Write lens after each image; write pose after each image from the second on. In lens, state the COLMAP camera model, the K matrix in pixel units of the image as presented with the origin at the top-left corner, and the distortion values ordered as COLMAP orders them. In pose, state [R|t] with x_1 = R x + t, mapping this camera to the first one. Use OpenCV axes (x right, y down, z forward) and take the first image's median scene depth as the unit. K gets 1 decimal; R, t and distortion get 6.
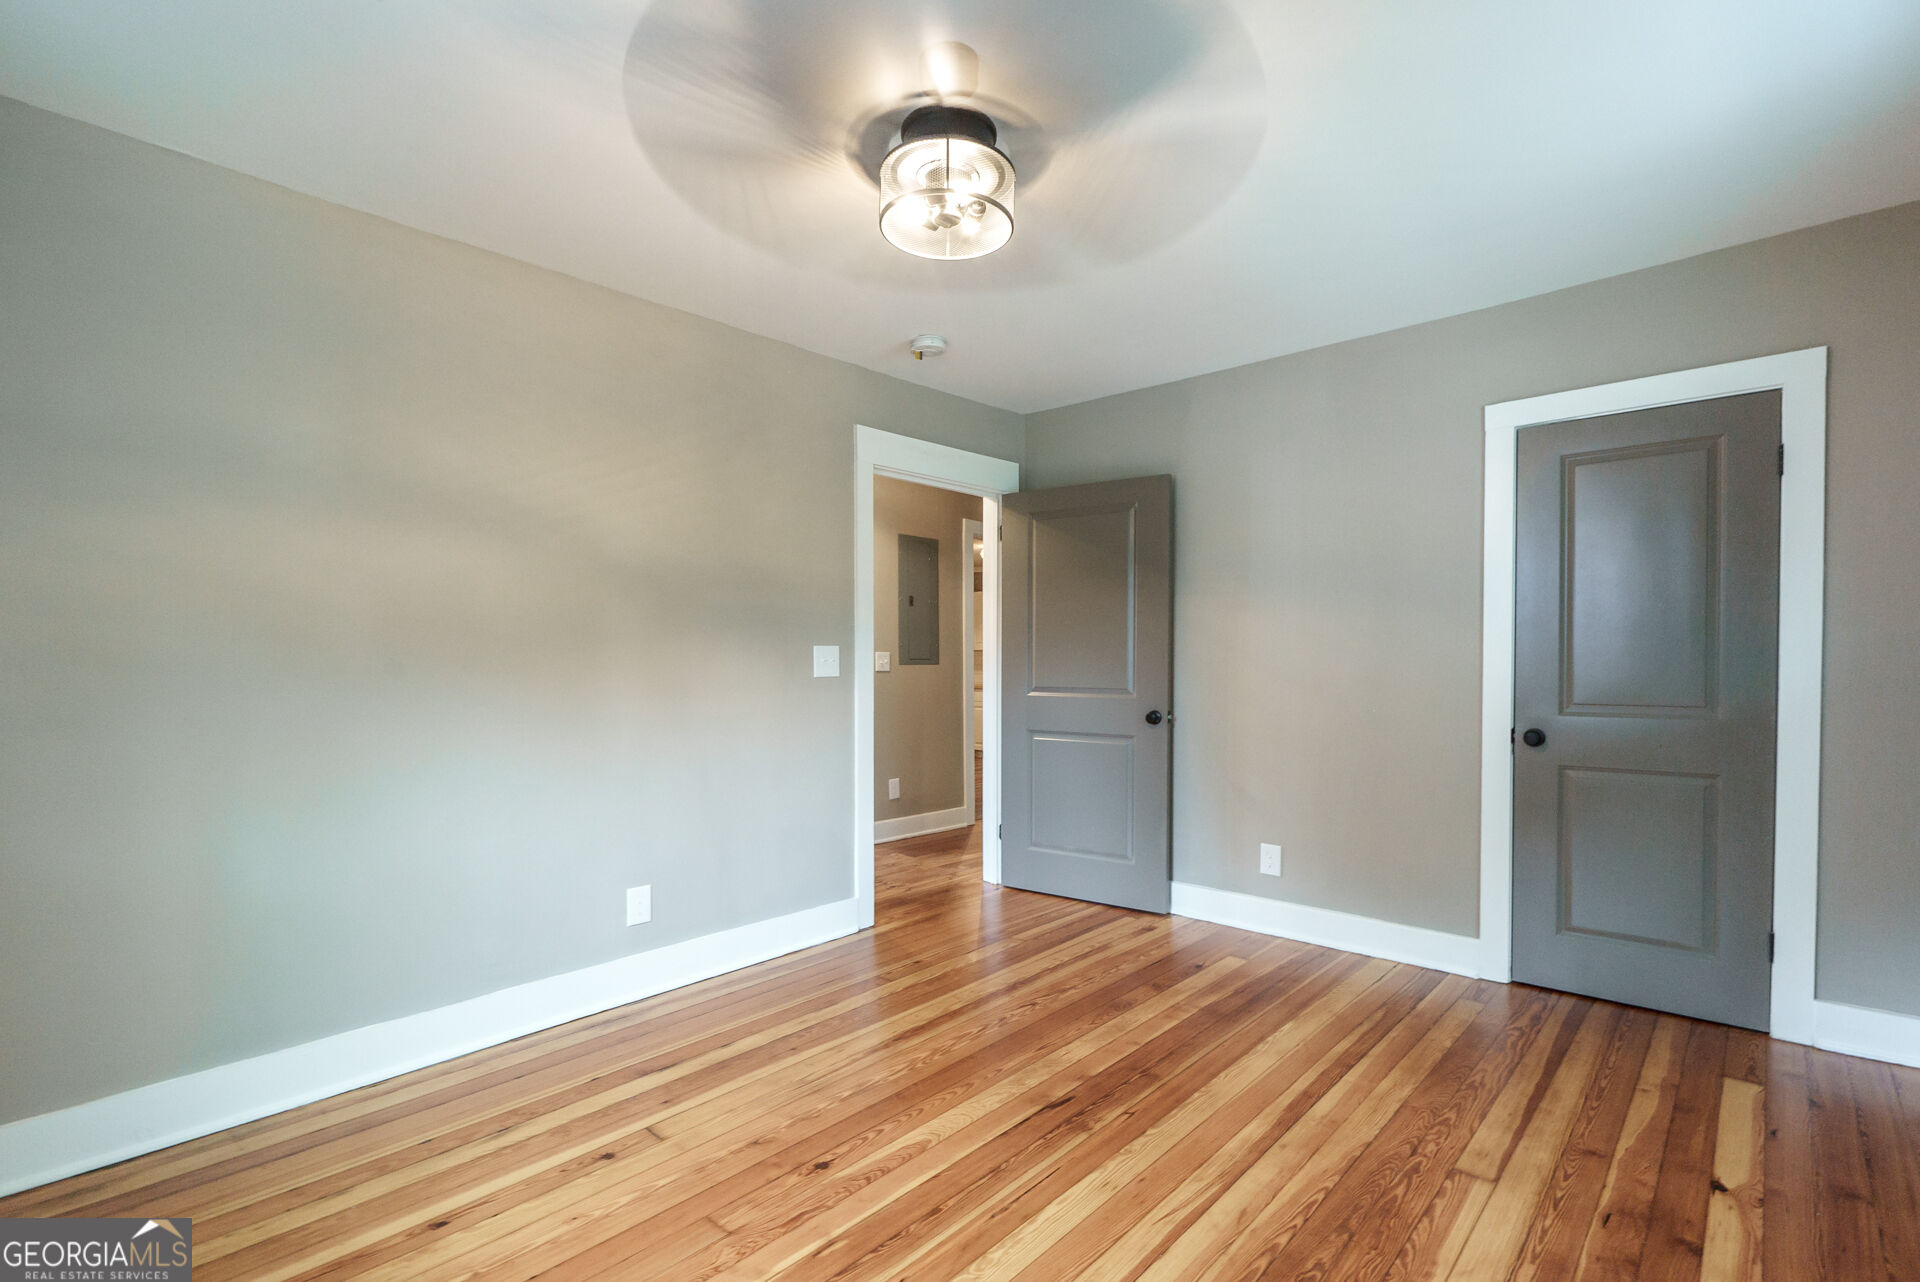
lens RADIAL K [[883.9, 0, 960.1], [0, 883.9, 650.0], [0, 0, 1]] dist [-0.004998, 0.001481]
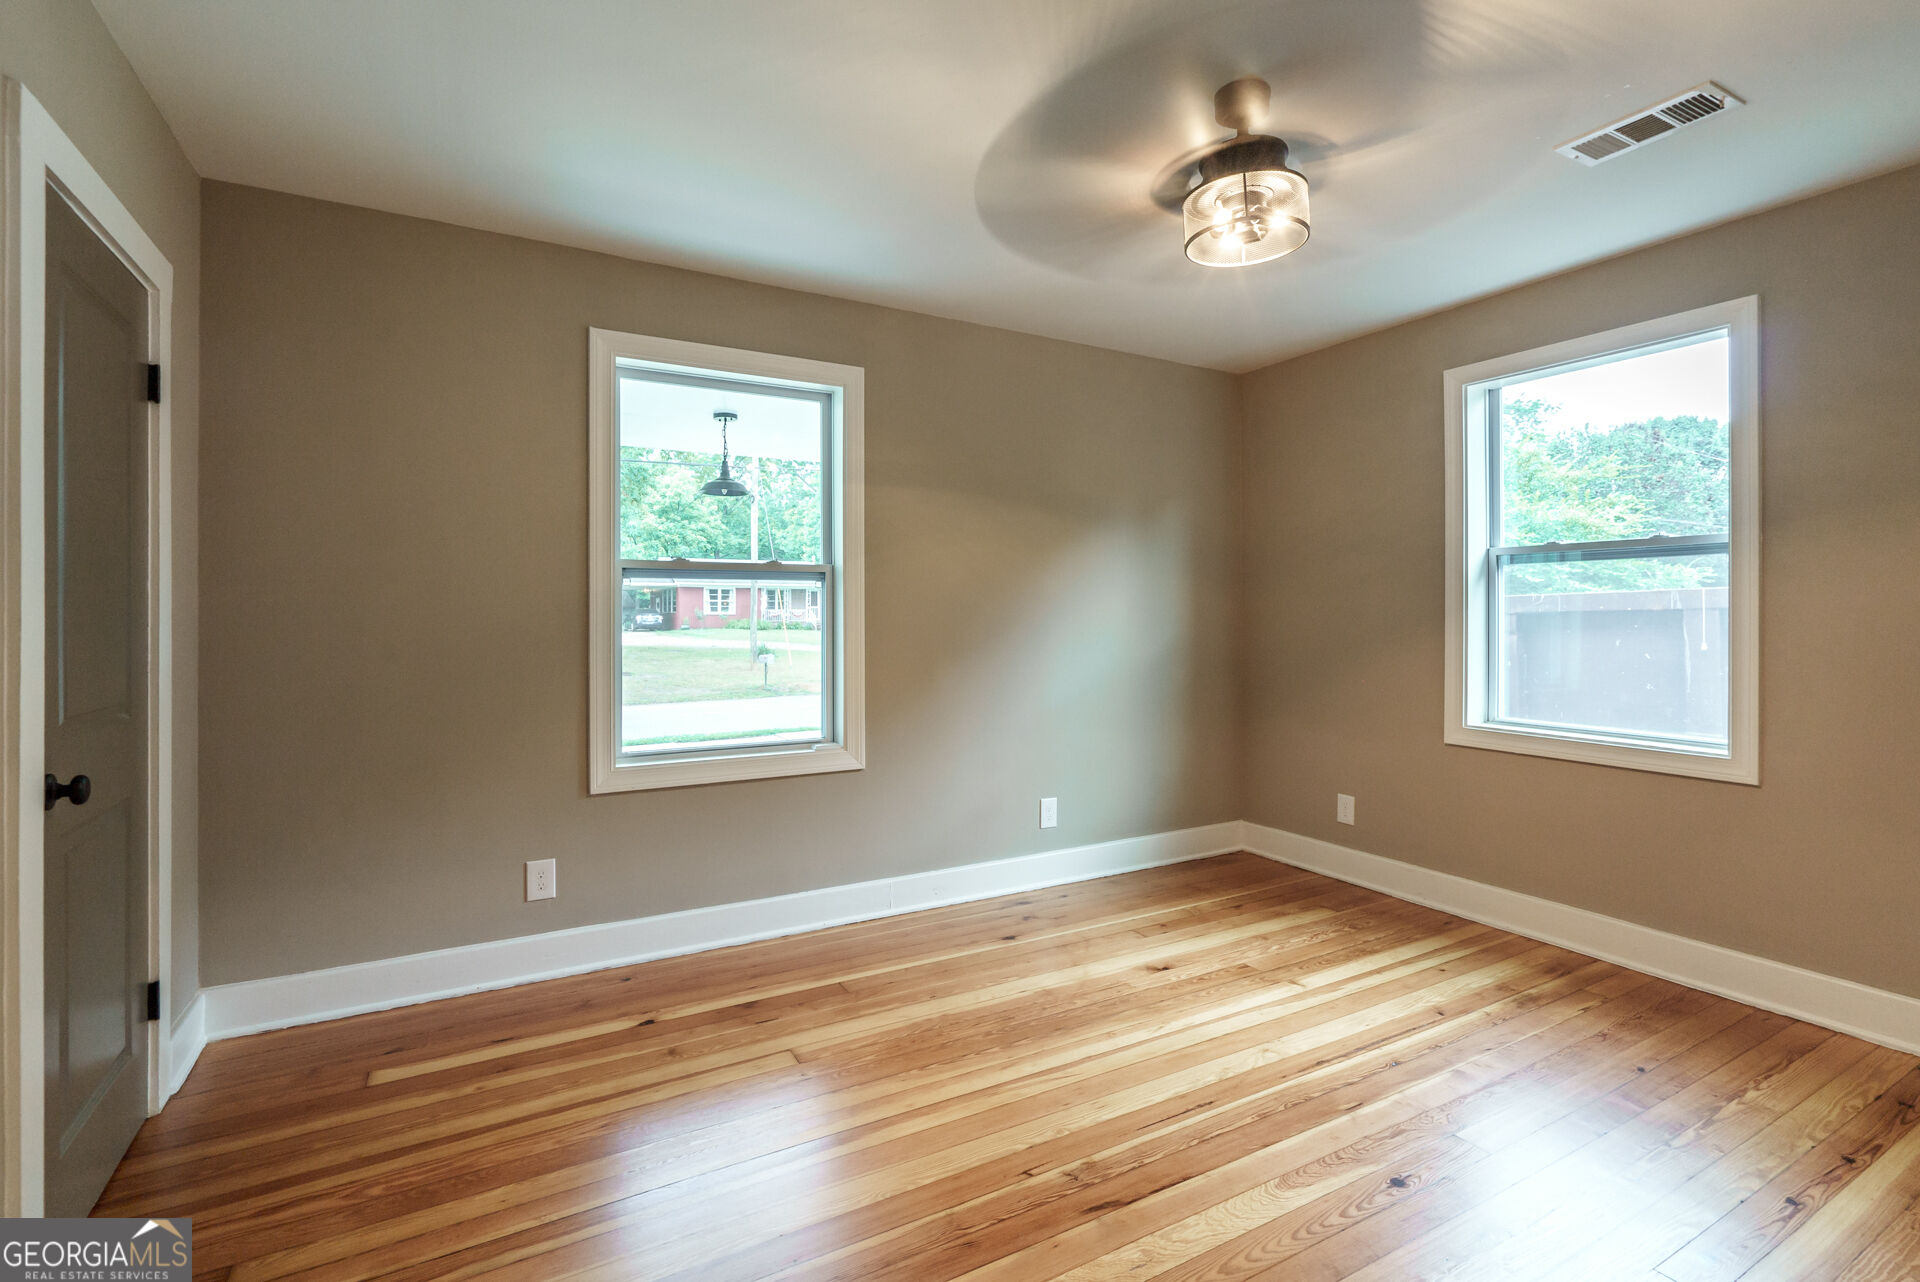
lens RADIAL K [[883.9, 0, 962.8], [0, 883.9, 634.3], [0, 0, 1]] dist [-0.004998, 0.001481]
pose [[-0.954329, 0.000023, 0.298757, 0.001434], [0.003361, 0.999938, 0.010658, 0.005324], [-0.298738, 0.011176, -0.954270, 1.970184]]
